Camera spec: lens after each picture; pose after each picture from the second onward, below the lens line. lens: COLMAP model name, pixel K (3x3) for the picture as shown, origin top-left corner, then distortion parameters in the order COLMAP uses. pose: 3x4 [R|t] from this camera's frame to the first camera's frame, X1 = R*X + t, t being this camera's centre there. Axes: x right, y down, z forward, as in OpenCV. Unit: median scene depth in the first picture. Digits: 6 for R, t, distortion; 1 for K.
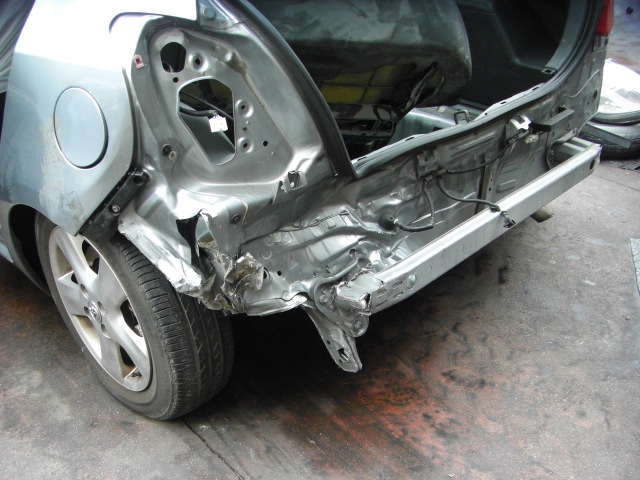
lens RADIAL K [[714.2, 0, 298.7], [0, 714.2, 330.9], [0, 0, 1]] dist [-0.196159, 0.151354]
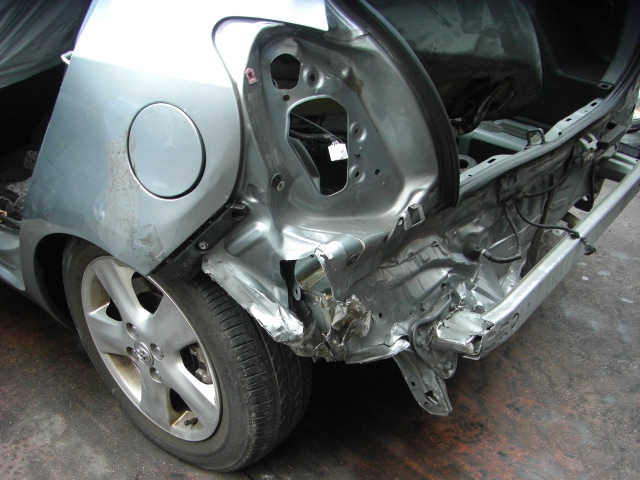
lens RADIAL K [[714.2, 0, 298.7], [0, 714.2, 330.9], [0, 0, 1]] dist [-0.196159, 0.151354]
pose [[0.993813, -0.019924, 0.109269, -0.207775], [0.018182, 0.999692, 0.016921, -0.071826], [-0.109572, -0.014830, 0.993868, 0.112748]]
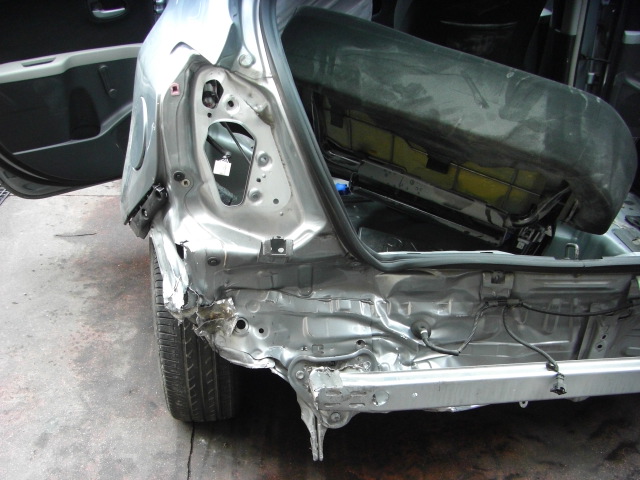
lens RADIAL K [[714.2, 0, 298.7], [0, 714.2, 330.9], [0, 0, 1]] dist [-0.196159, 0.151354]
pose [[0.800891, 0.398861, -0.446636, 0.415840], [-0.410950, 0.908607, 0.074516, -0.160298], [0.435539, 0.123866, 0.891607, 0.133191]]
